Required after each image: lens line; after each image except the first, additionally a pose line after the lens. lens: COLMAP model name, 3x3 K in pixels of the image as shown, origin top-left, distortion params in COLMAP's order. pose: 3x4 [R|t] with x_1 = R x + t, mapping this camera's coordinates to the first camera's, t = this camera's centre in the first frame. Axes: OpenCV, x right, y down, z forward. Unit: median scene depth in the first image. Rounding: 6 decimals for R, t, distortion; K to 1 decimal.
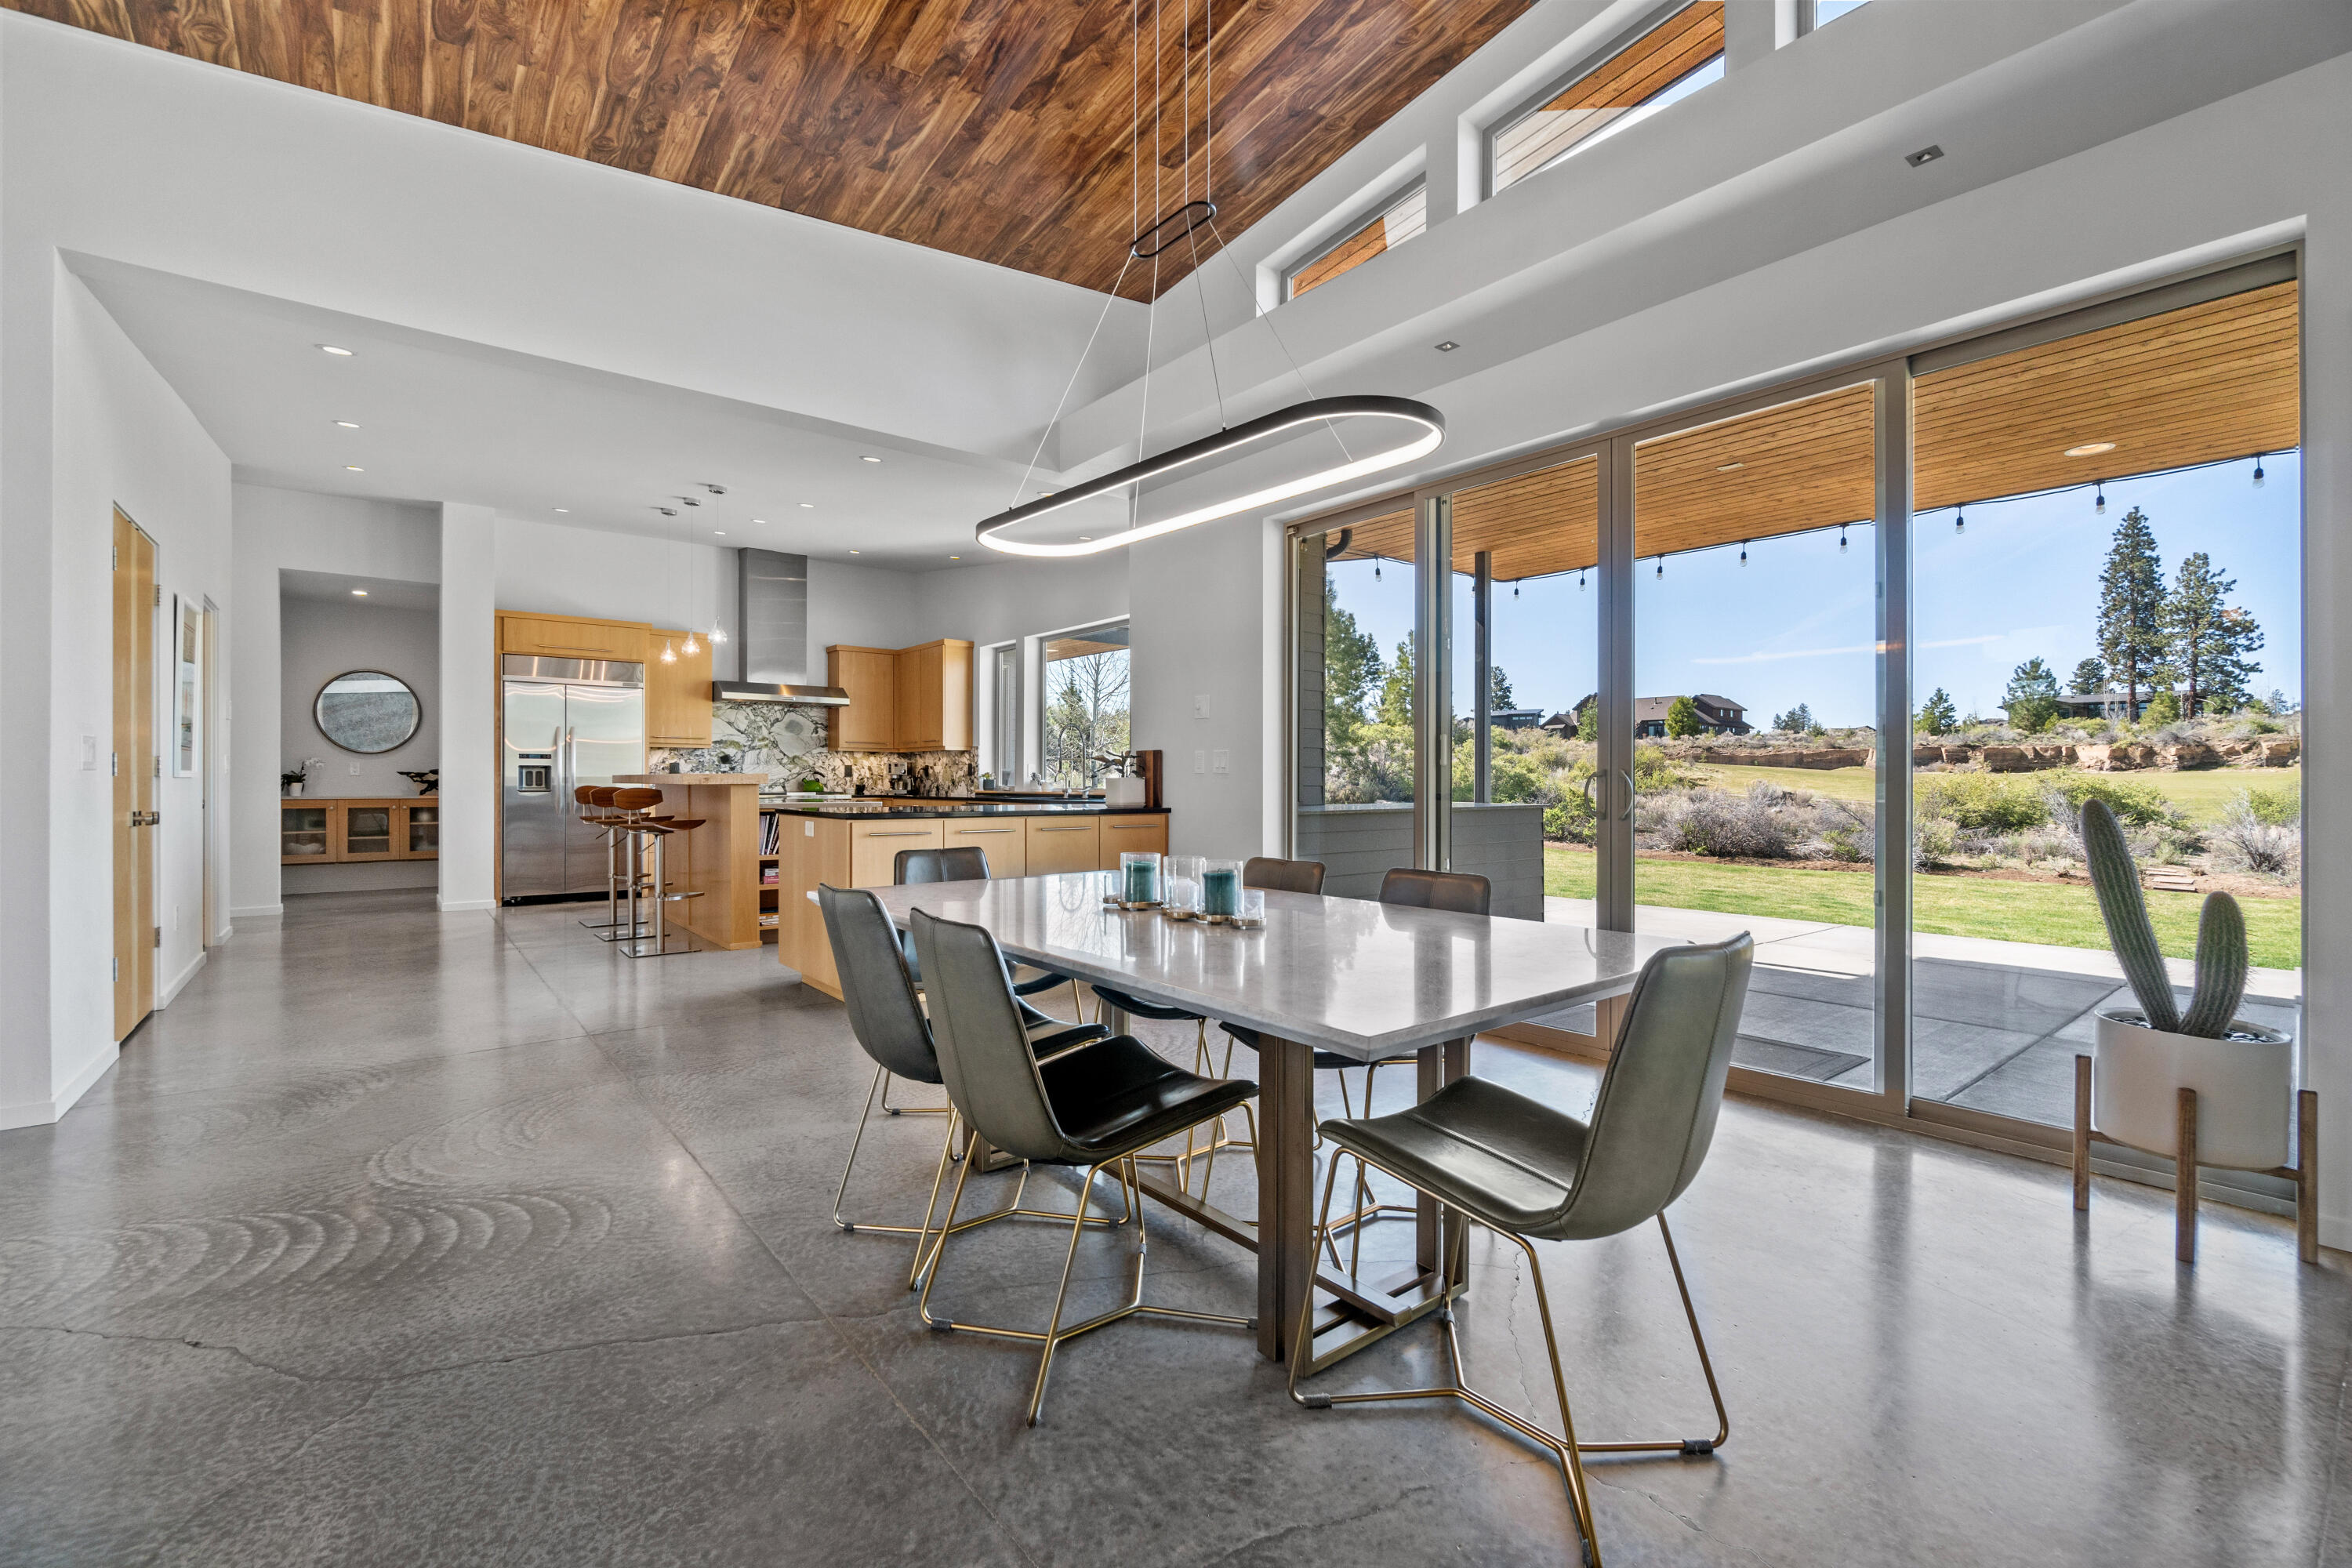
lens RADIAL K [[1003.6, 0, 1191.1], [0, 1003.6, 780.3], [0, 0, 1]] dist [-0.004313, 0.000260]
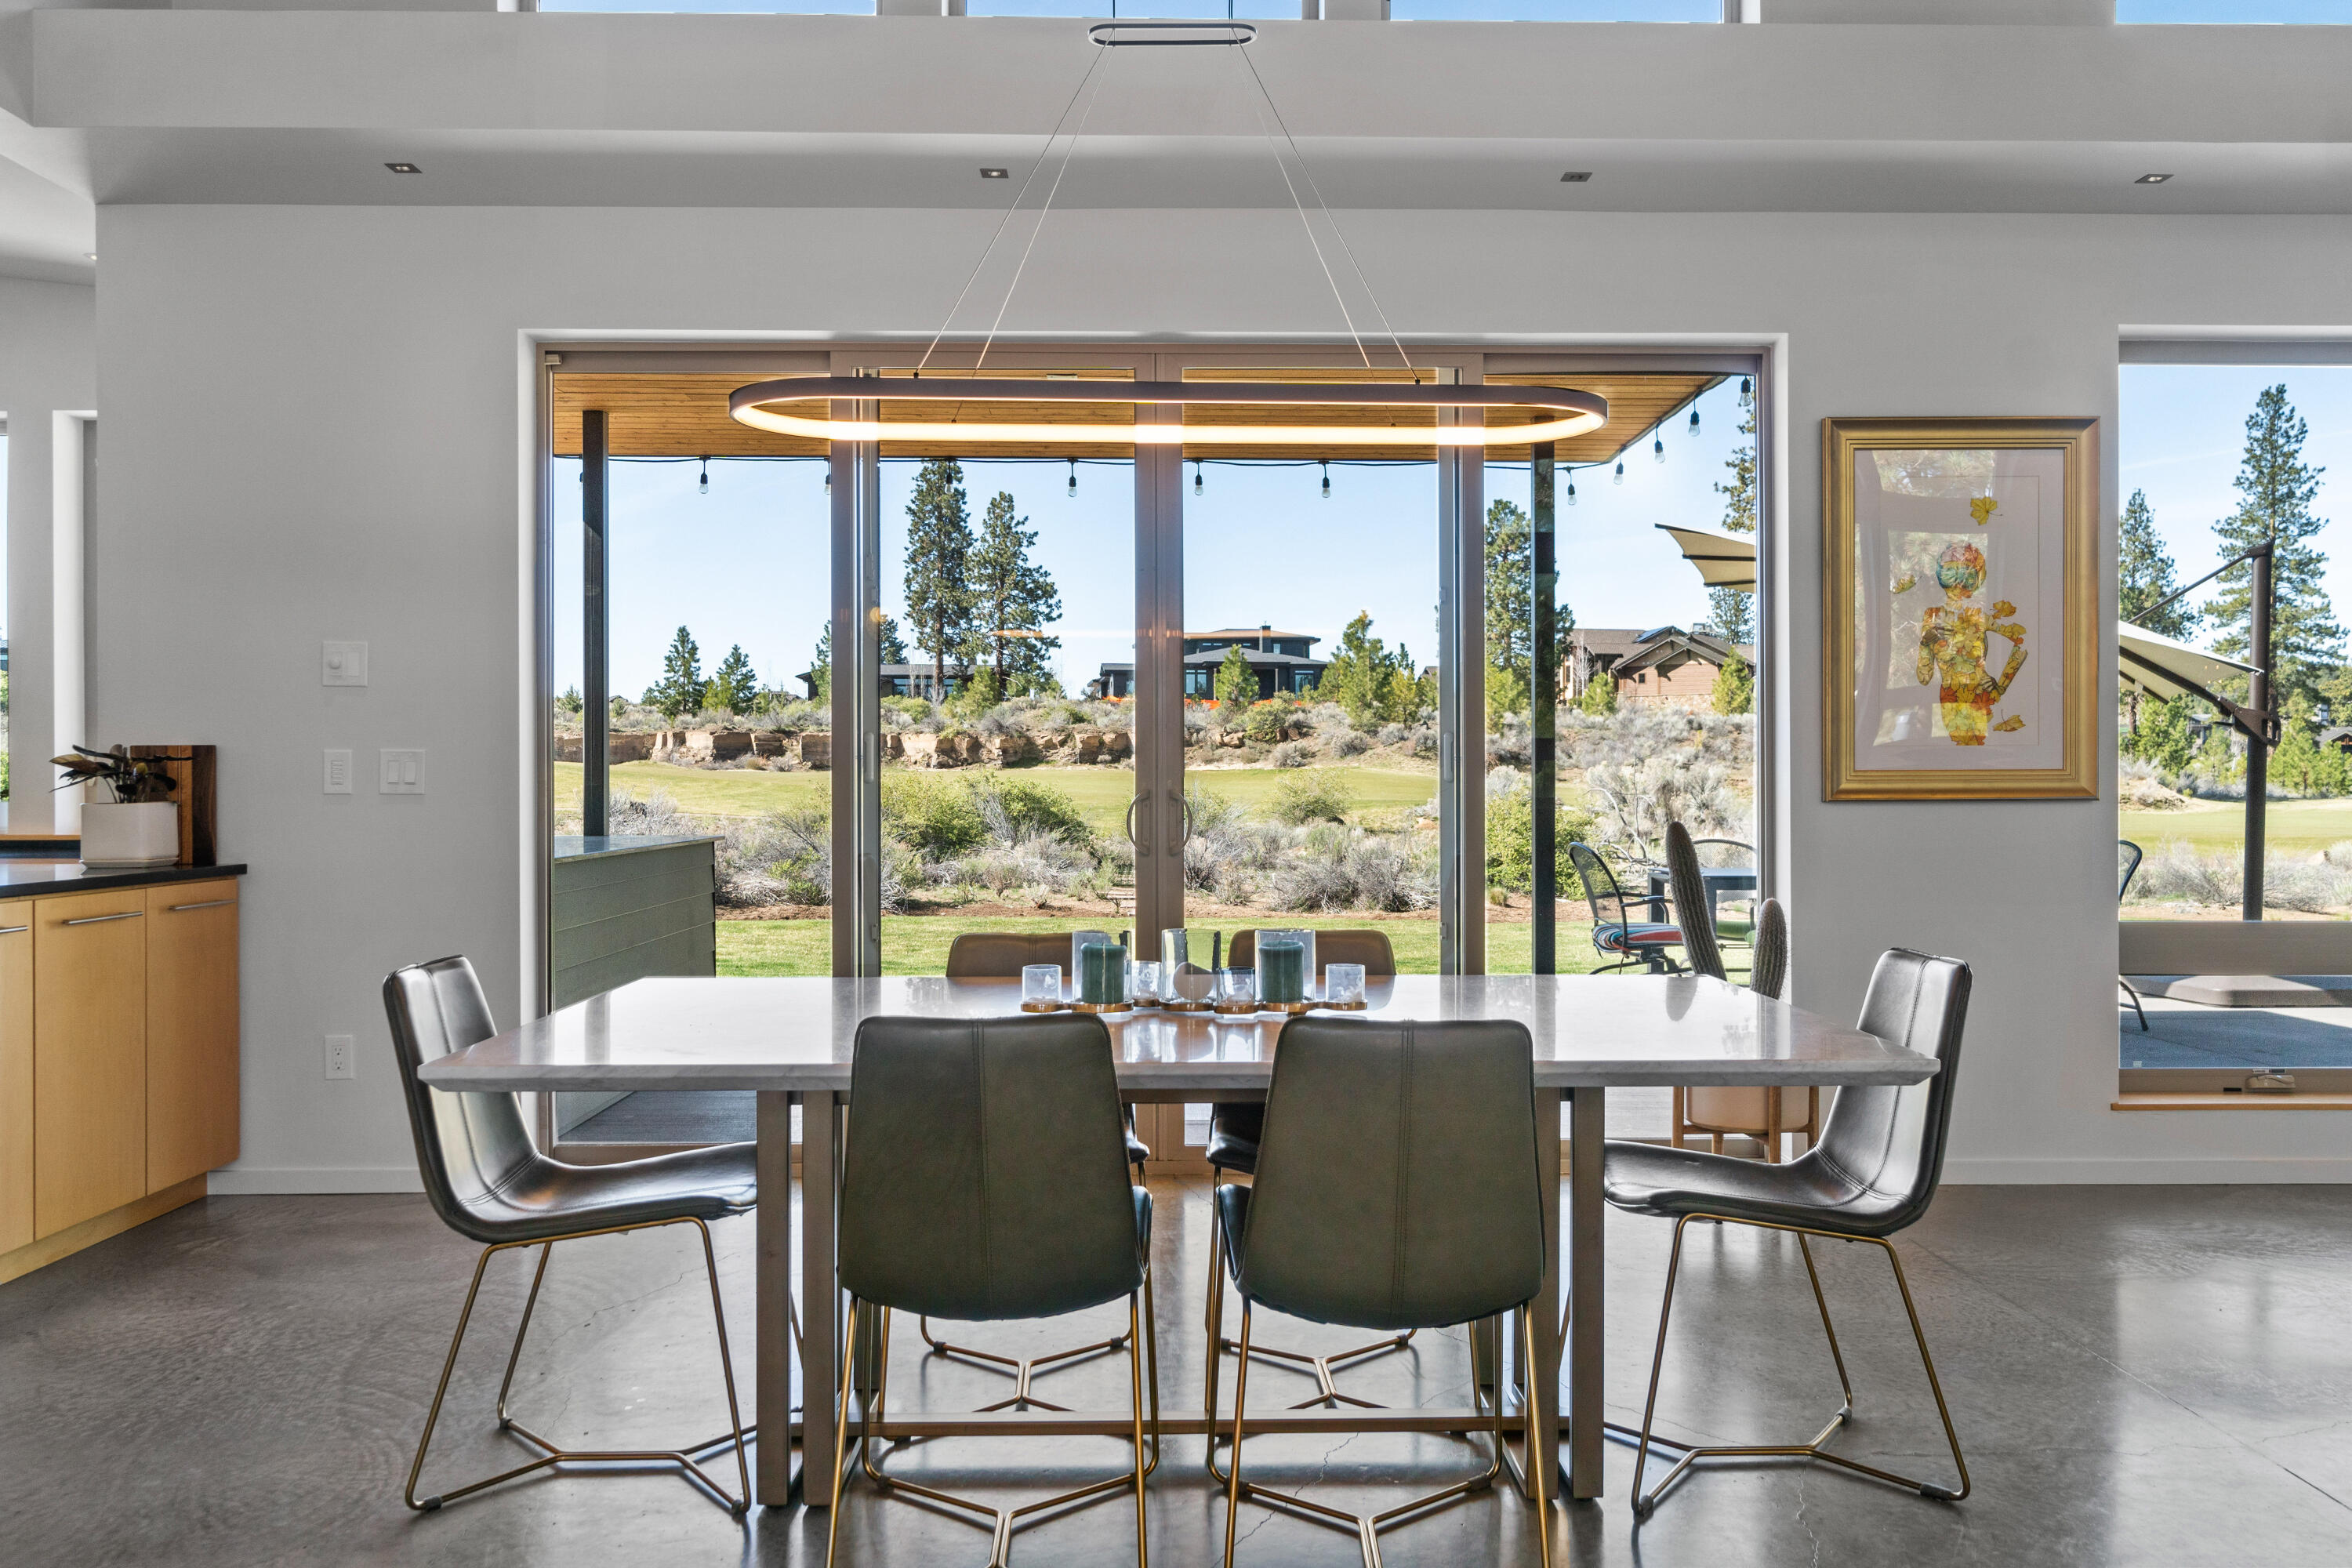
lens RADIAL K [[1800.4, 0, 1185.6], [0, 1800.4, 776.5], [0, 0, 1]] dist [0.004263, 0.000829]
pose [[0.618115, -0.001593, 0.786086, -0.236919], [0.003706, 0.999993, -0.000888, -0.007042], [-0.786079, 0.003462, 0.618117, 0.053492]]
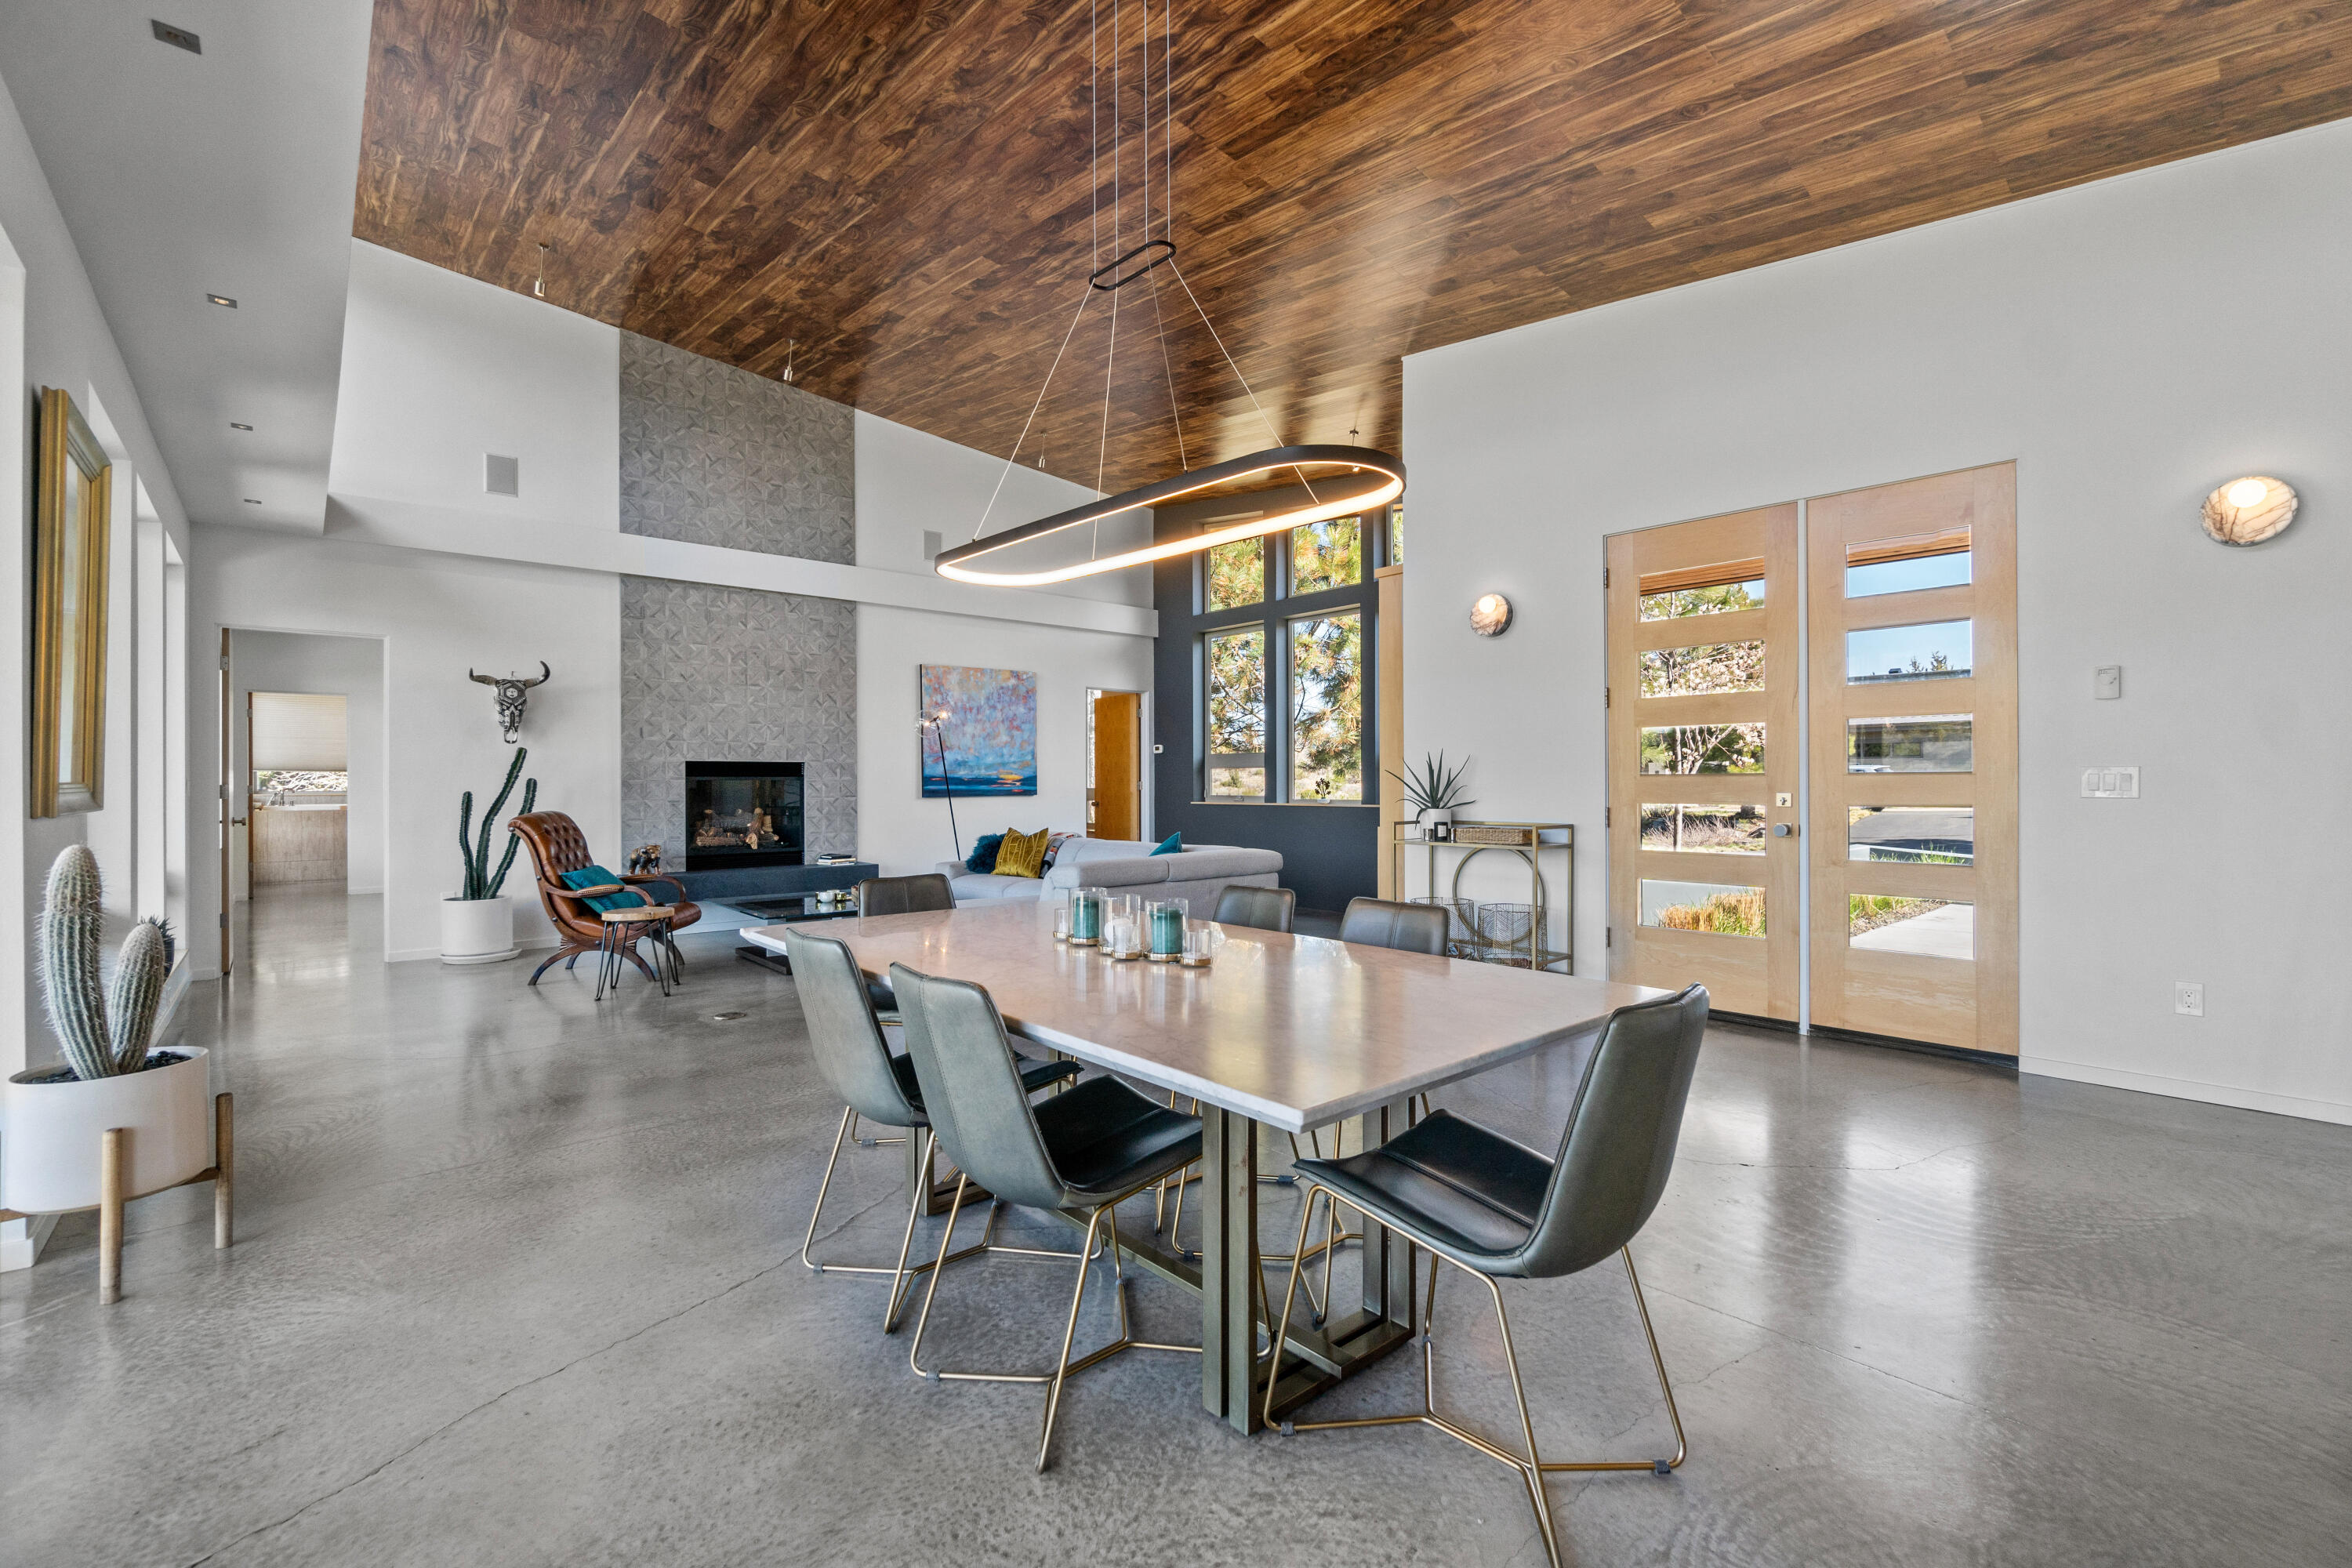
lens RADIAL K [[1003.6, 0, 1191.1], [0, 1003.6, 780.3], [0, 0, 1]] dist [-0.004313, 0.000260]
pose [[-0.999470, 0.000188, -0.032561, -0.013962], [0.000180, 1.000000, 0.000238, -0.009098], [0.032562, 0.000232, -0.999470, 0.468872]]
